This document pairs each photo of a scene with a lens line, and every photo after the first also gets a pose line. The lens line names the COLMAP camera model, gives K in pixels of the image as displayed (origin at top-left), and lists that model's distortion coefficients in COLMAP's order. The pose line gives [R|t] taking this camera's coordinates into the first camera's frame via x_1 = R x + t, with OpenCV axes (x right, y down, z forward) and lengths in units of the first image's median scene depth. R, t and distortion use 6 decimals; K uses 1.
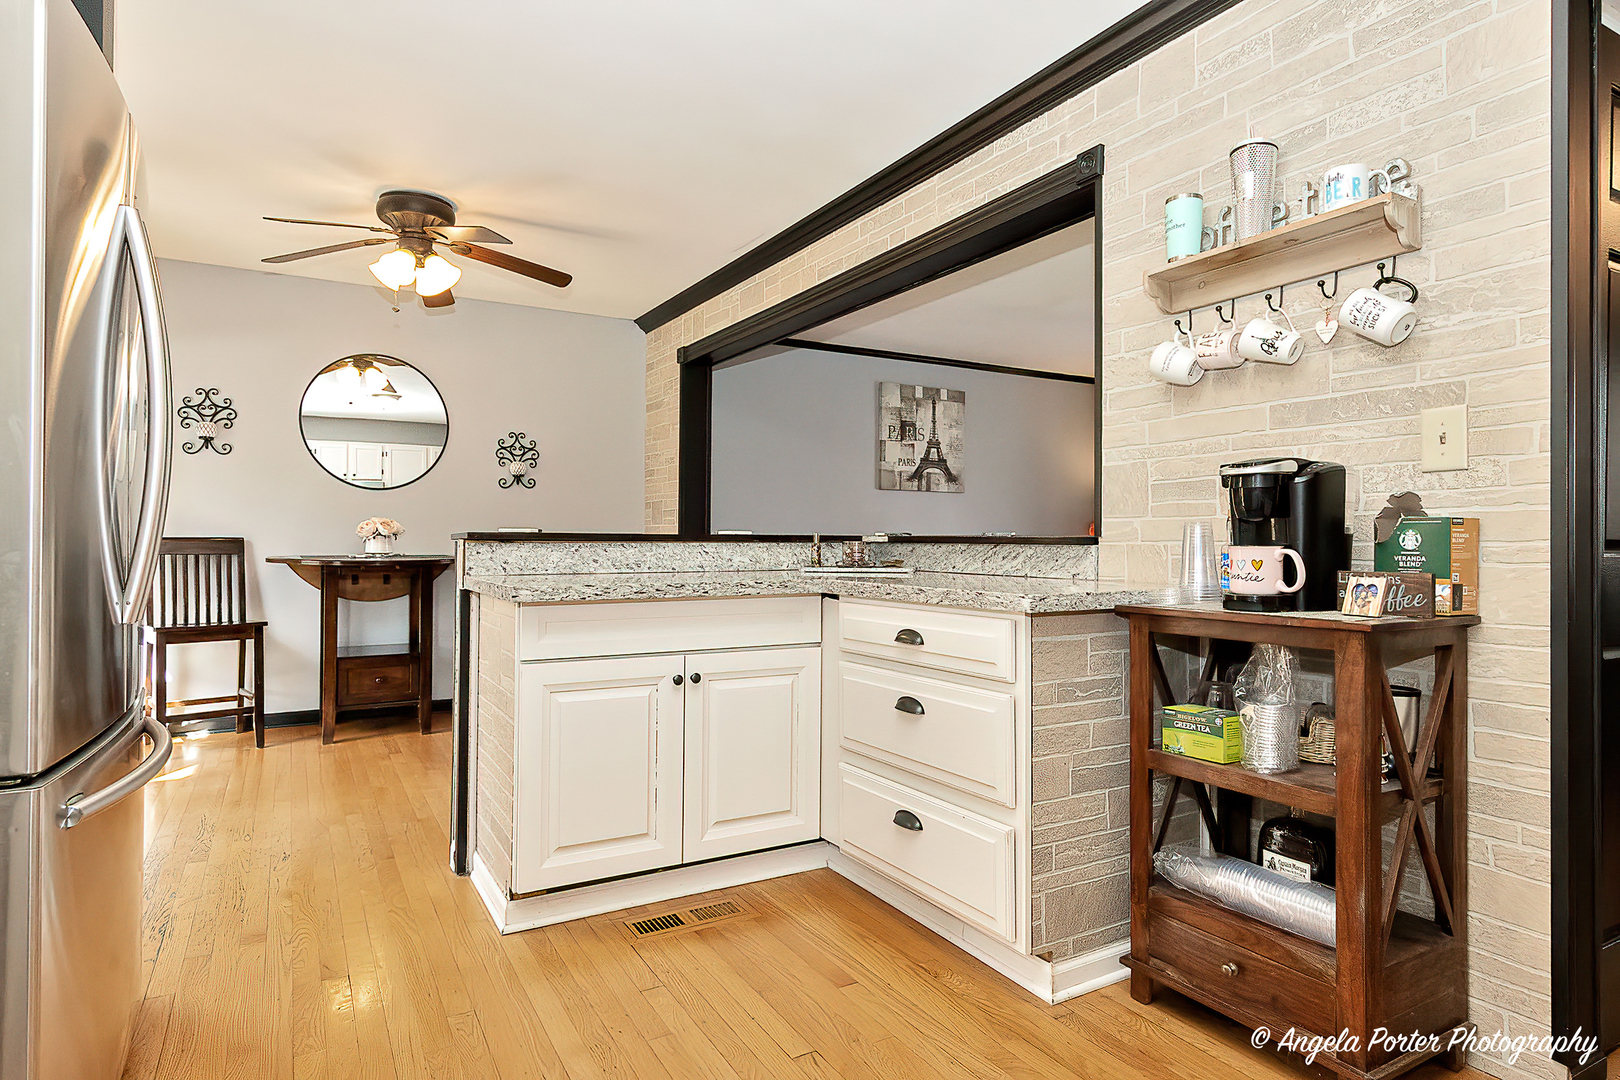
lens RADIAL K [[911.4, 0, 807.2], [0, 911.4, 543.9], [0, 0, 1]] dist [0.002009, 0.000180]
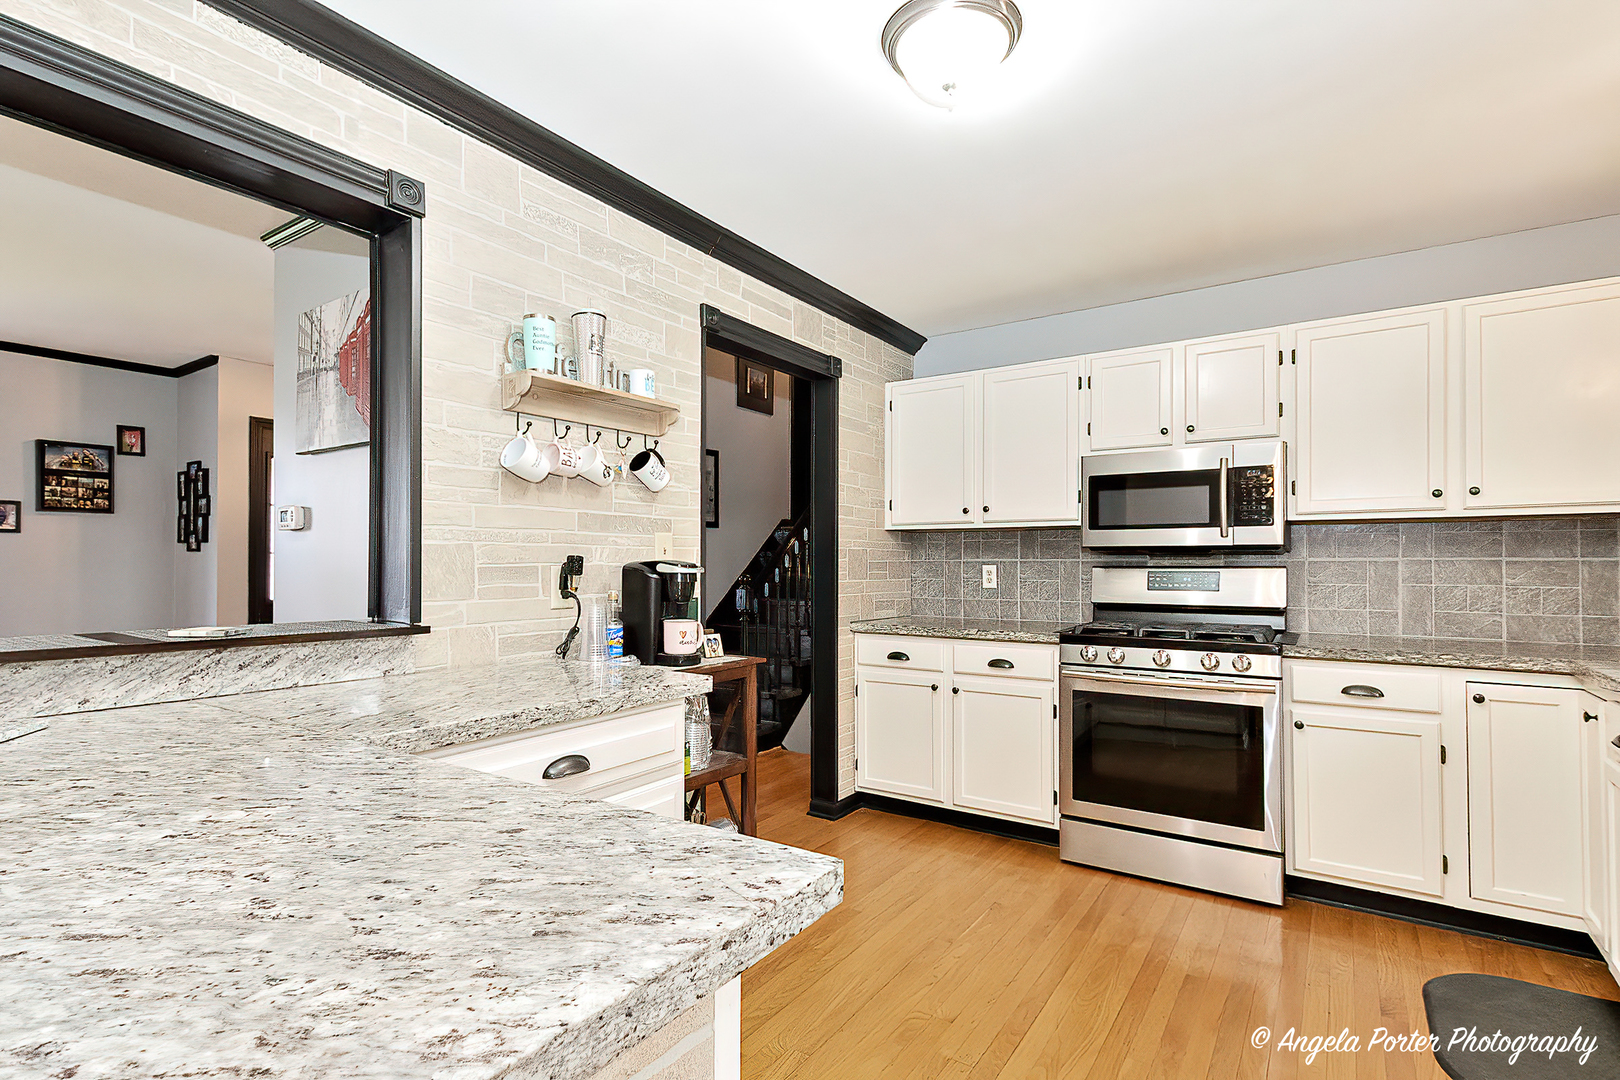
lens RADIAL K [[780.8, 0, 806.6], [0, 780.8, 549.3], [0, 0, 1]] dist [0.012380, -0.001432]
pose [[-0.444679, 0.011099, 0.895621, -0.188496], [-0.003154, 0.999898, -0.013956, -0.024938], [-0.895685, -0.009031, -0.444598, 0.356207]]
